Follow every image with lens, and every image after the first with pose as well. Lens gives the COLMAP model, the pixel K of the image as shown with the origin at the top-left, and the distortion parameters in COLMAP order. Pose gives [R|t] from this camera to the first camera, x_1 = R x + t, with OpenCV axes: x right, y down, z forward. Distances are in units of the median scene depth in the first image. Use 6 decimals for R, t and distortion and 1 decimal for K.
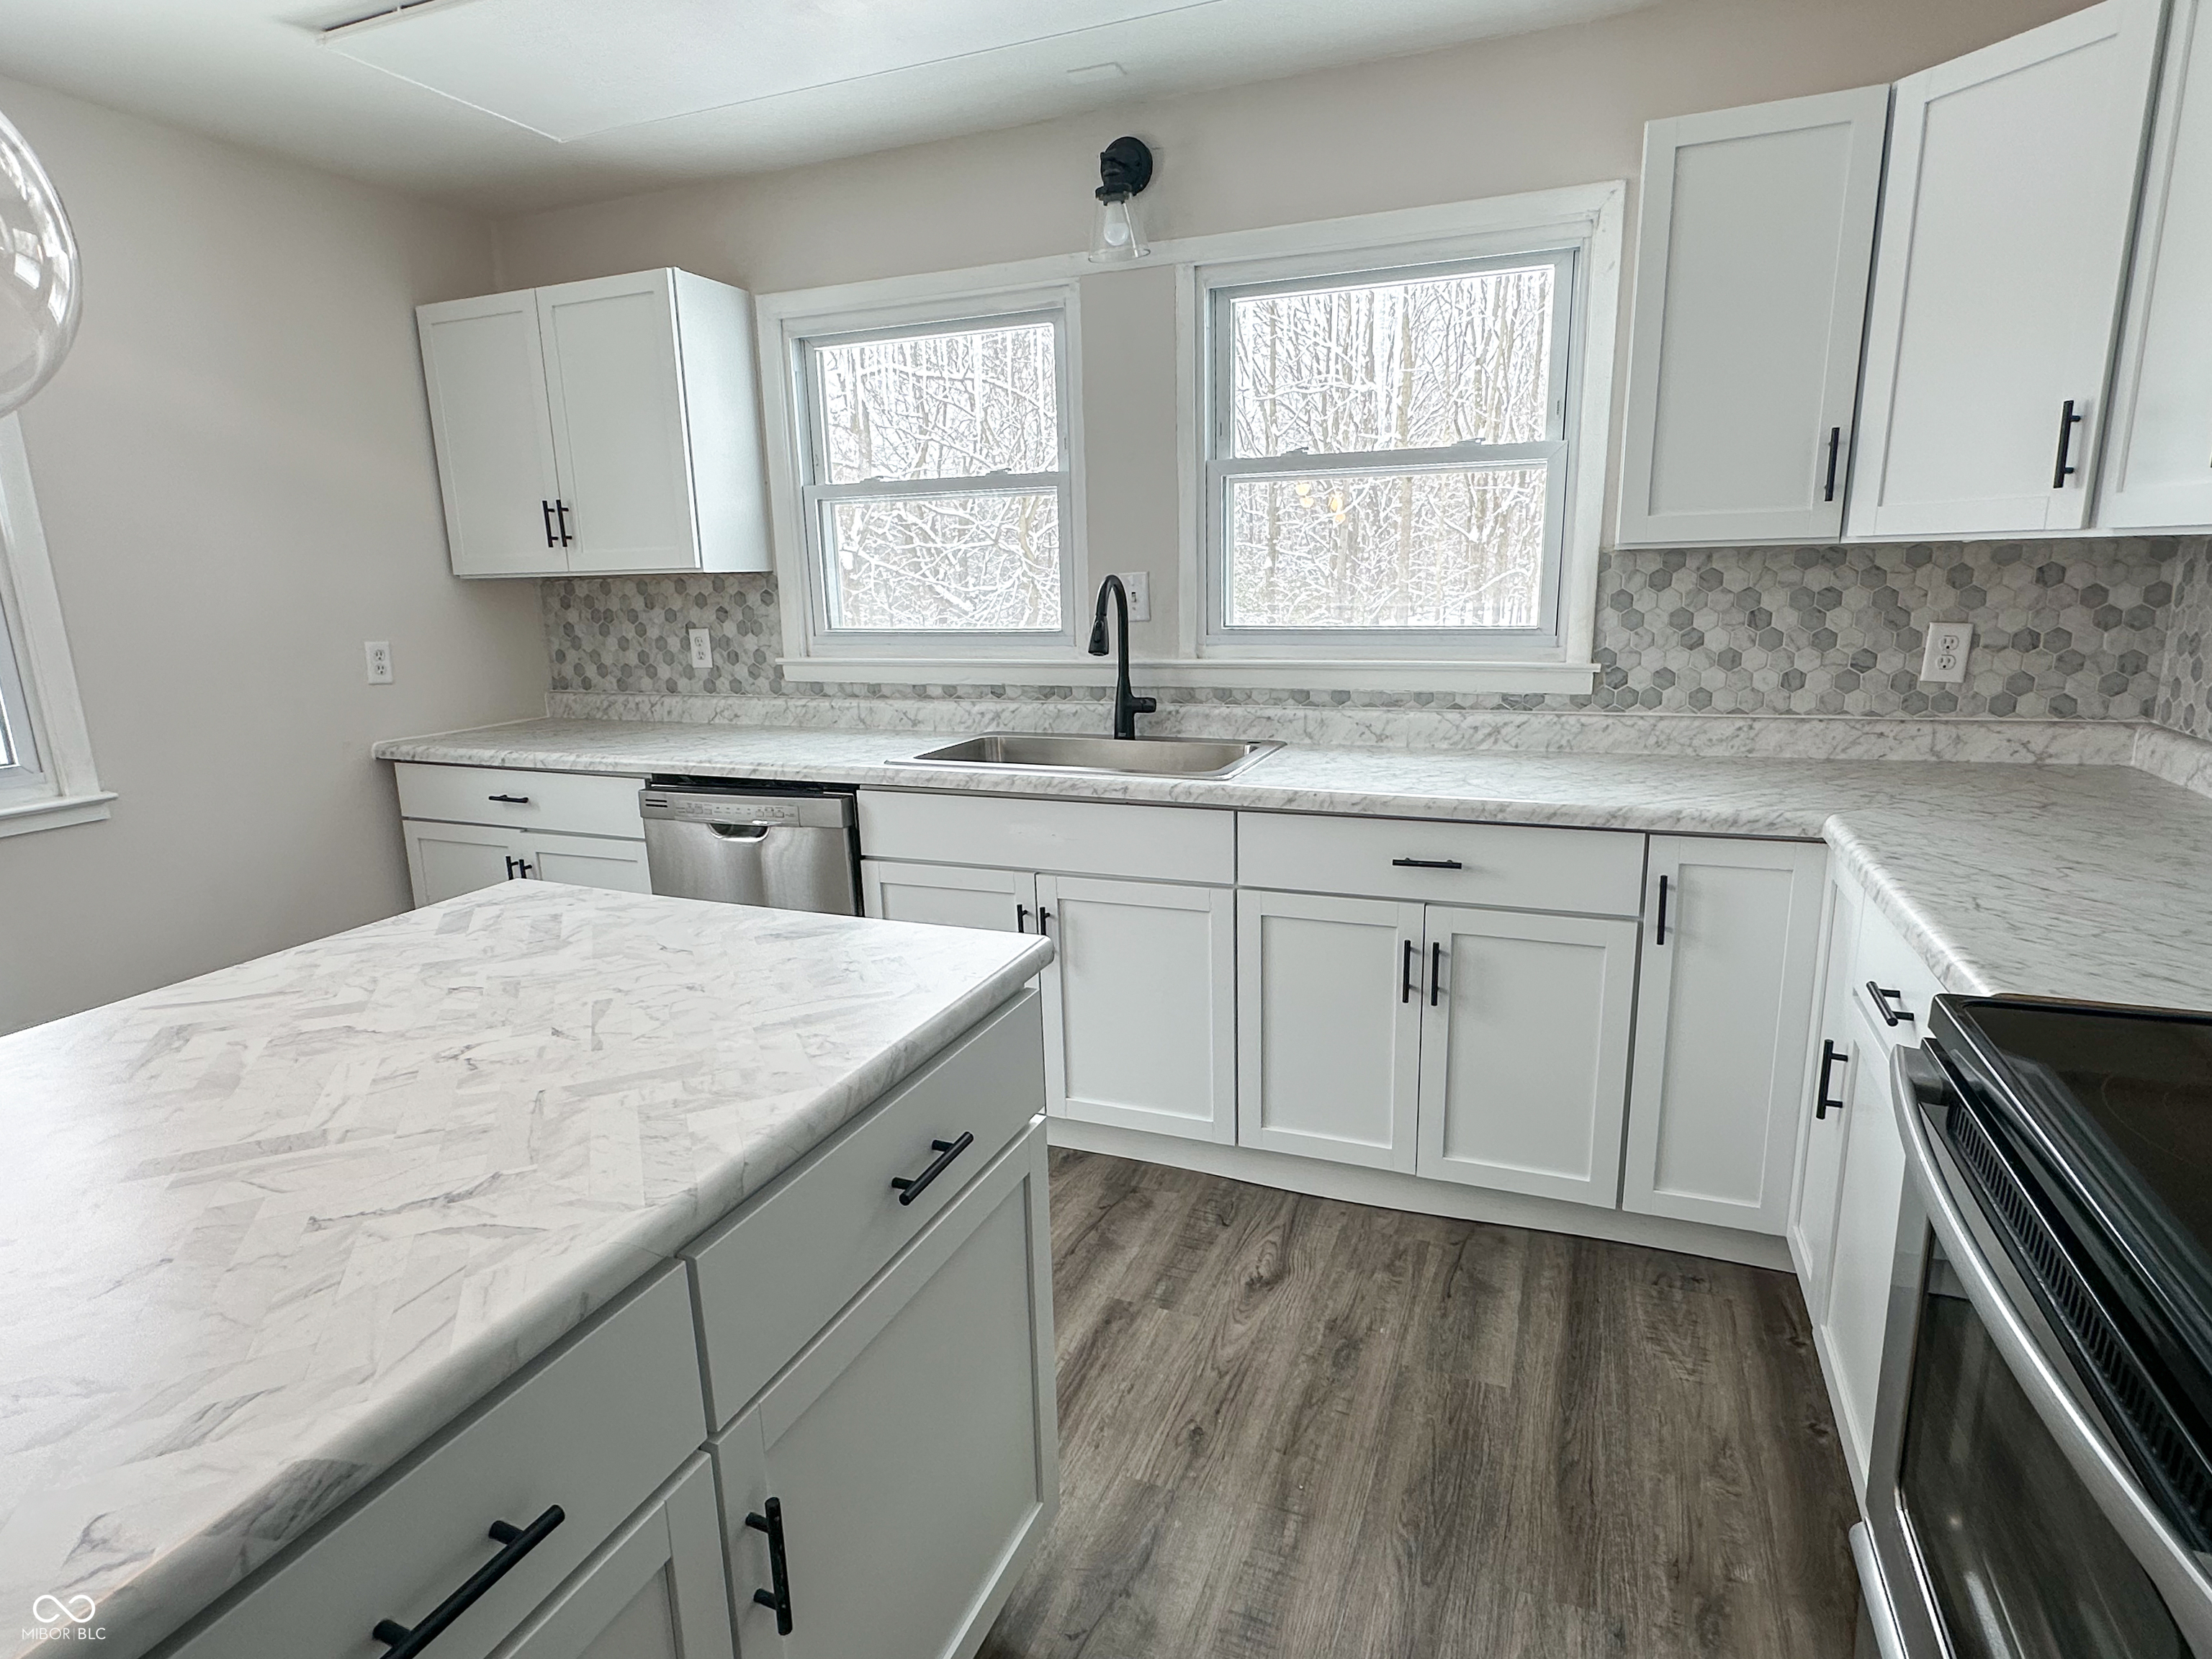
lens RADIAL K [[1164.5, 0, 1108.7], [0, 1164.5, 832.2], [0, 0, 1]] dist [-0.001336, 0.000552]
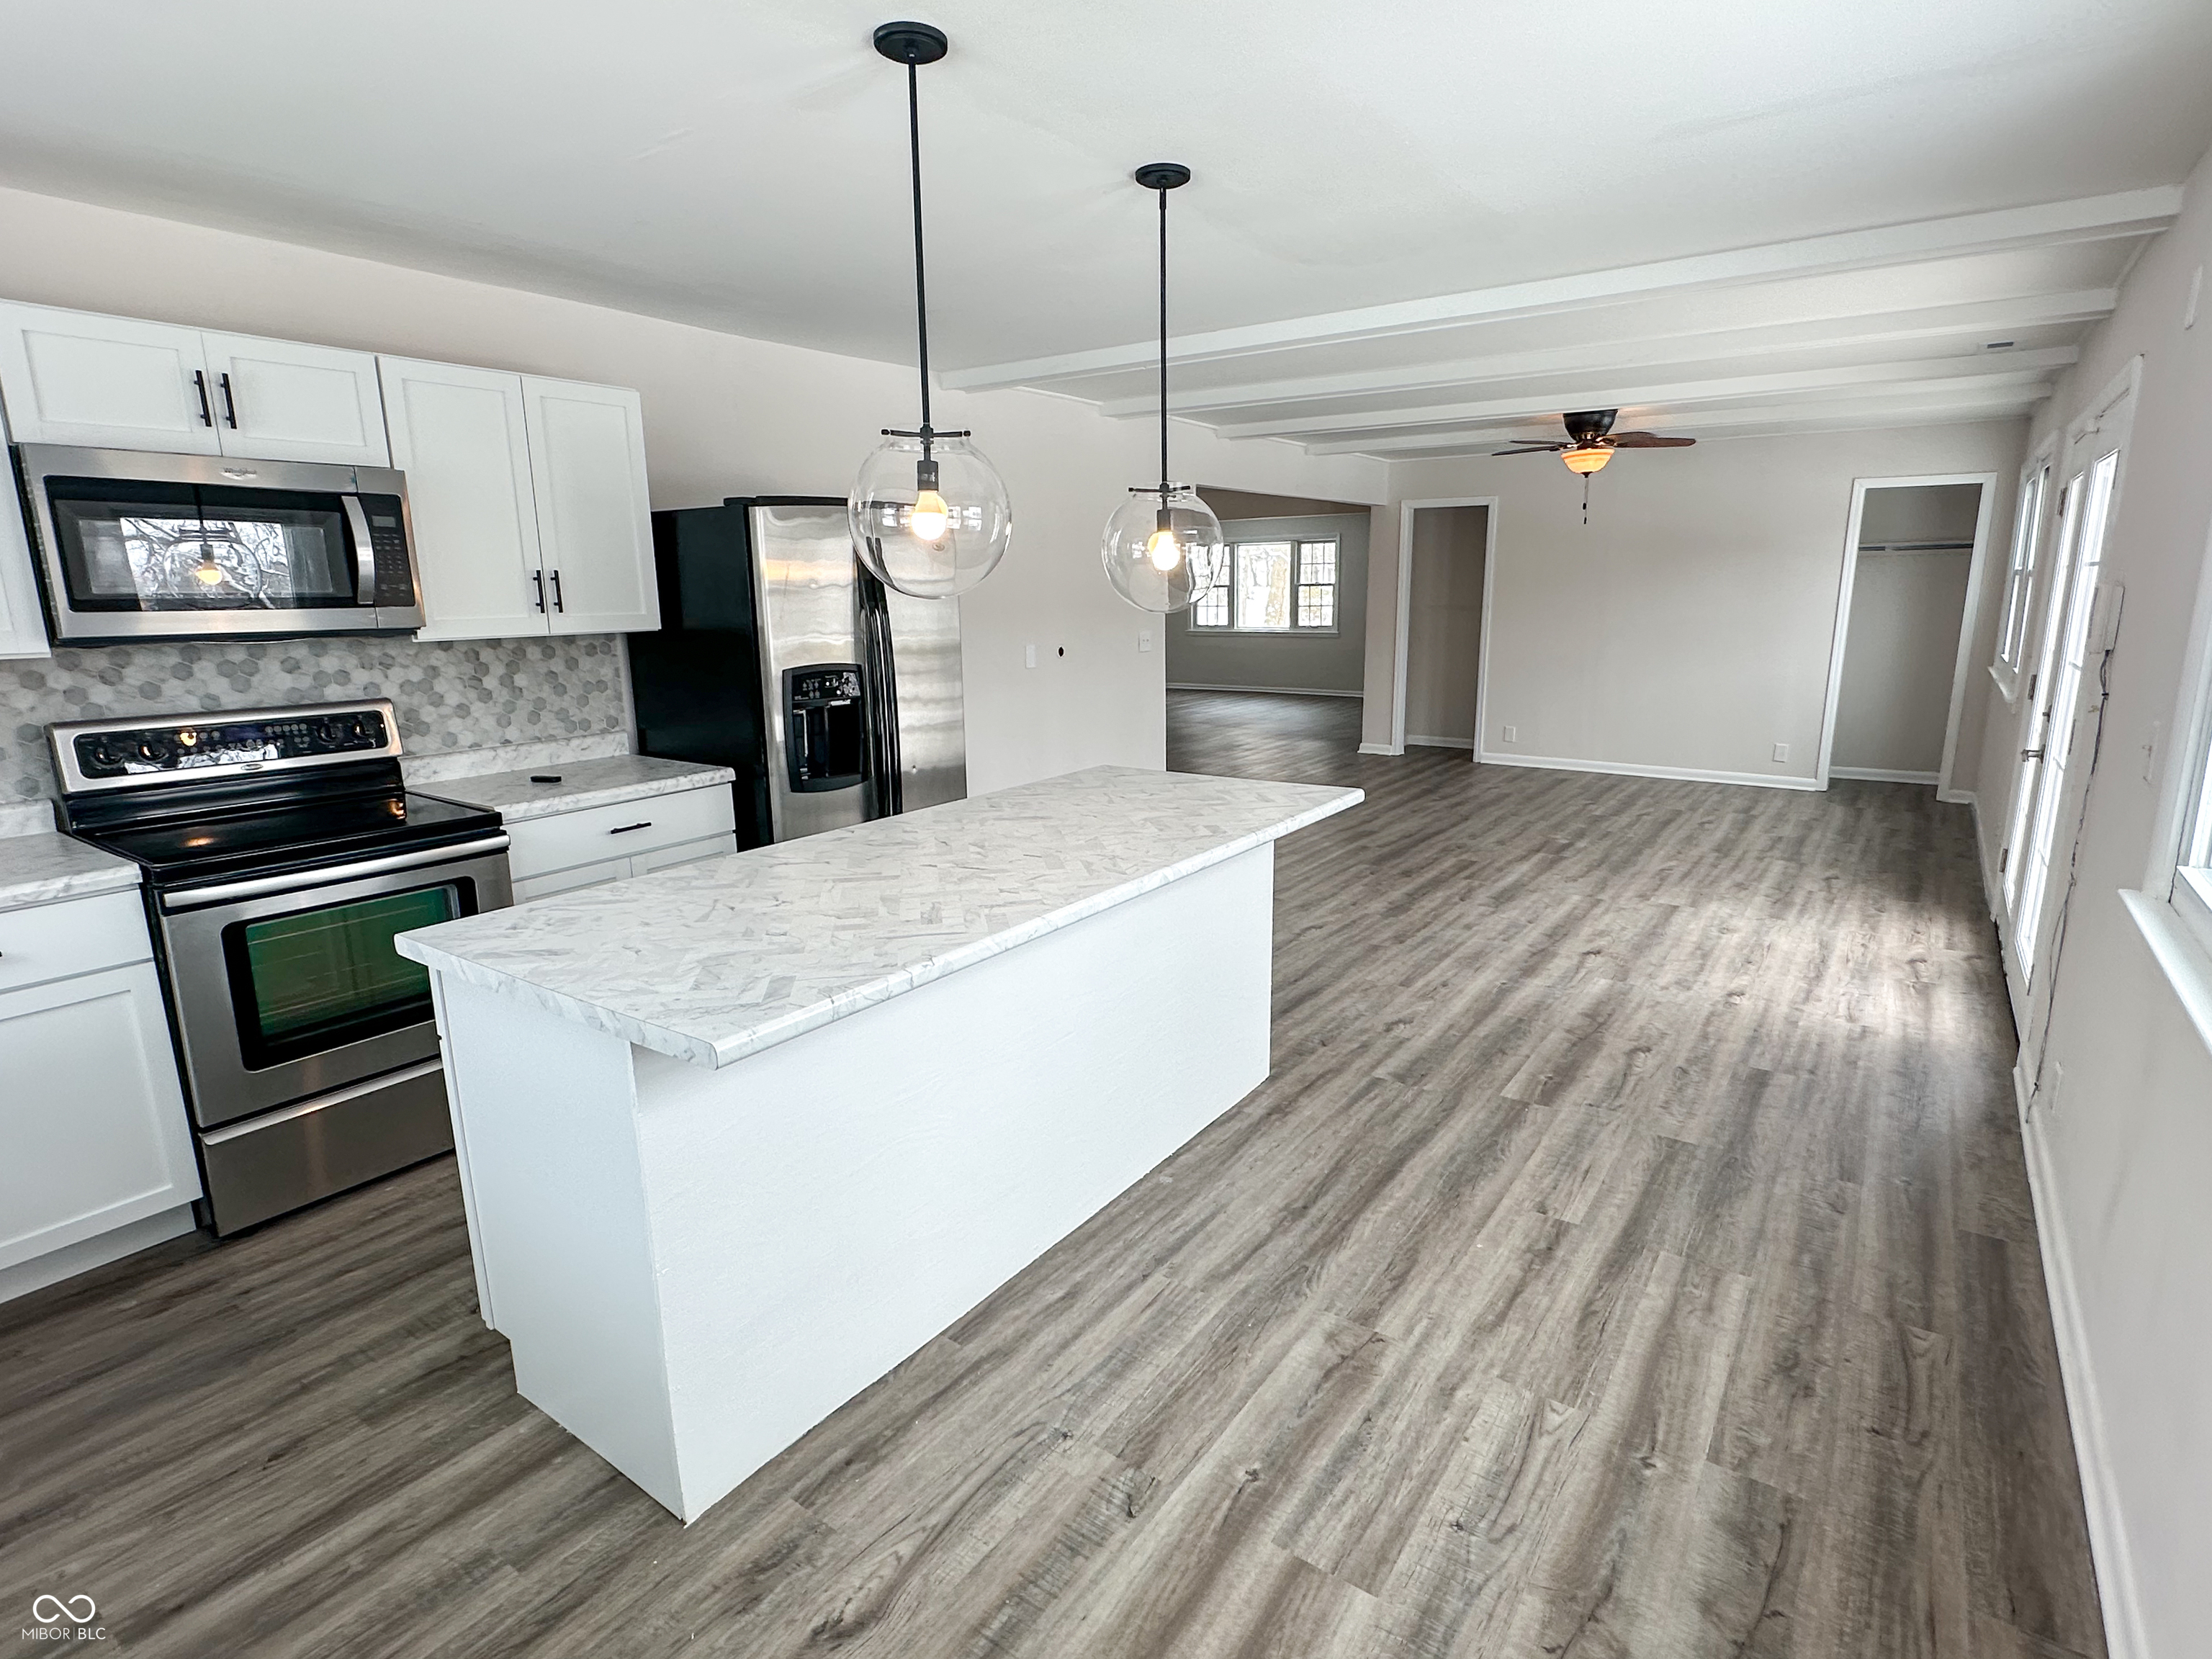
lens RADIAL K [[1122.1, 0, 1124.7], [0, 1122.1, 822.5], [0, 0, 1]] dist [-0.001008, 0.000566]
pose [[-0.975177, -0.007562, 0.221297, -0.634020], [0.087042, 0.905870, 0.414516, -0.270867], [-0.203600, 0.423488, -0.882726, 1.027825]]
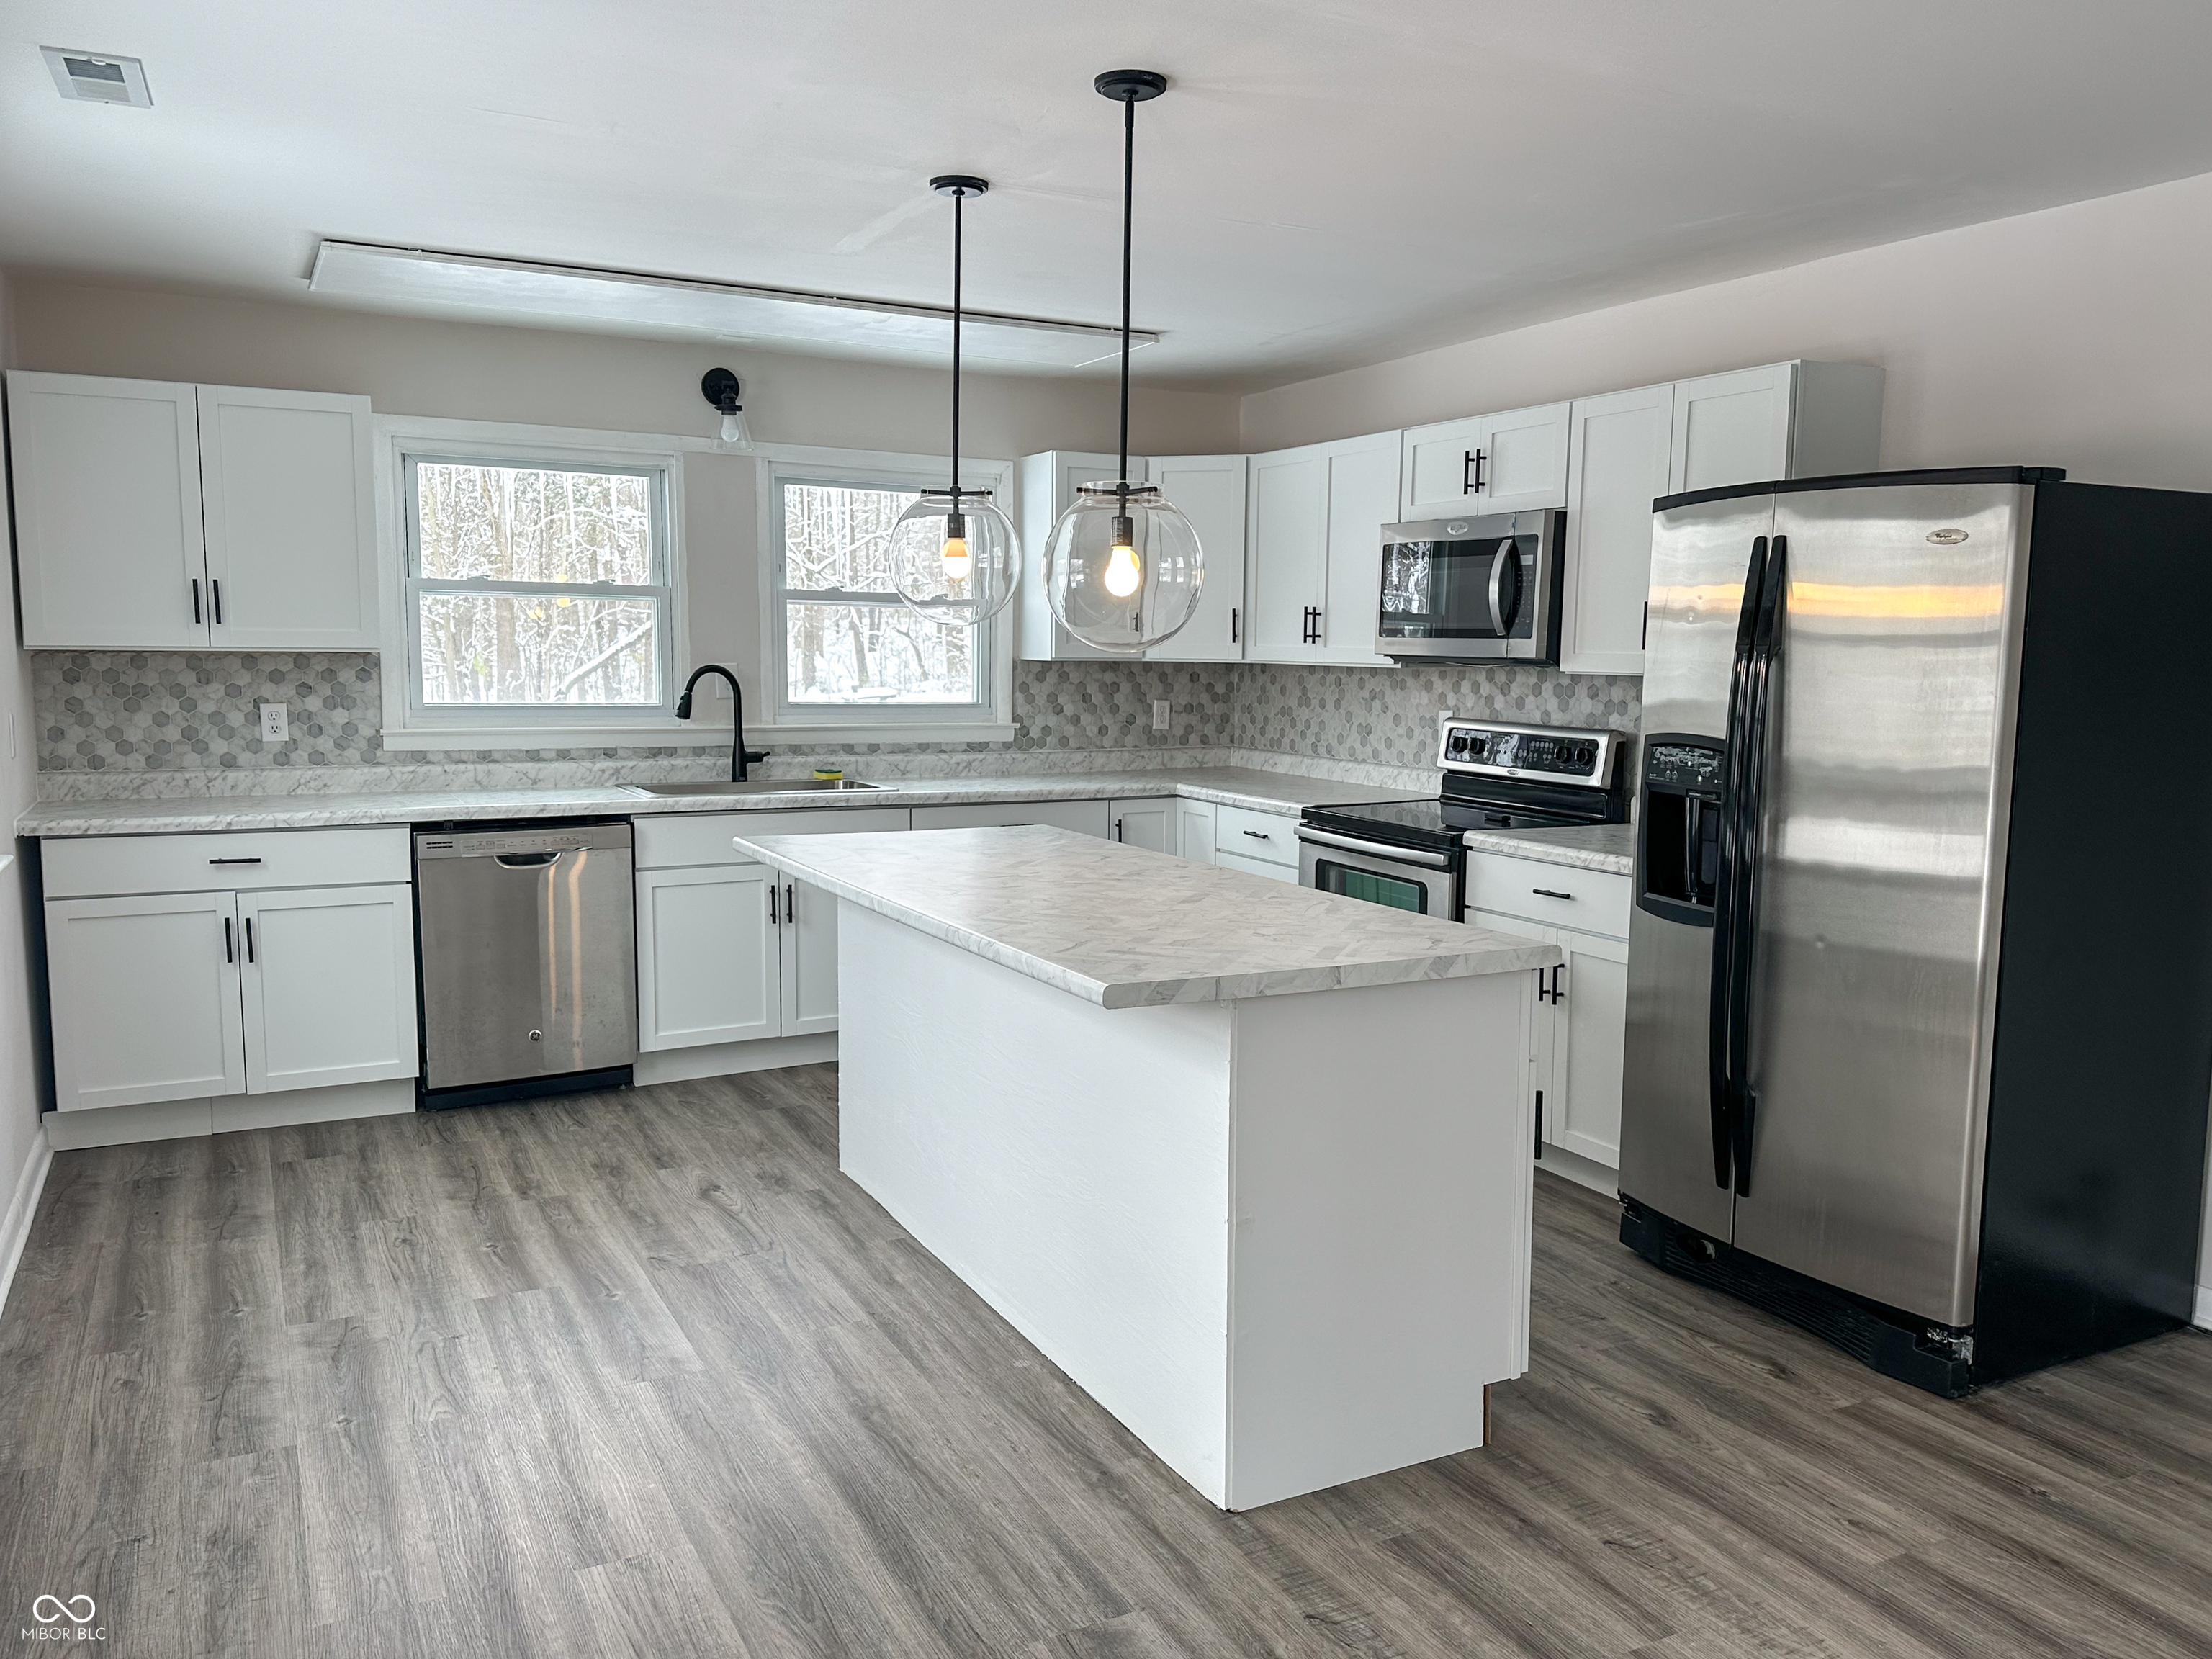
lens RADIAL K [[1659.2, 0, 1128.6], [0, 1659.2, 842.1], [0, 0, 1]] dist [0.048599, -0.079661]
pose [[0.634592, -0.057634, 0.770695, -1.297383], [0.144670, 0.988447, -0.045204, 0.155213], [-0.759186, 0.140182, 0.635598, -0.627496]]
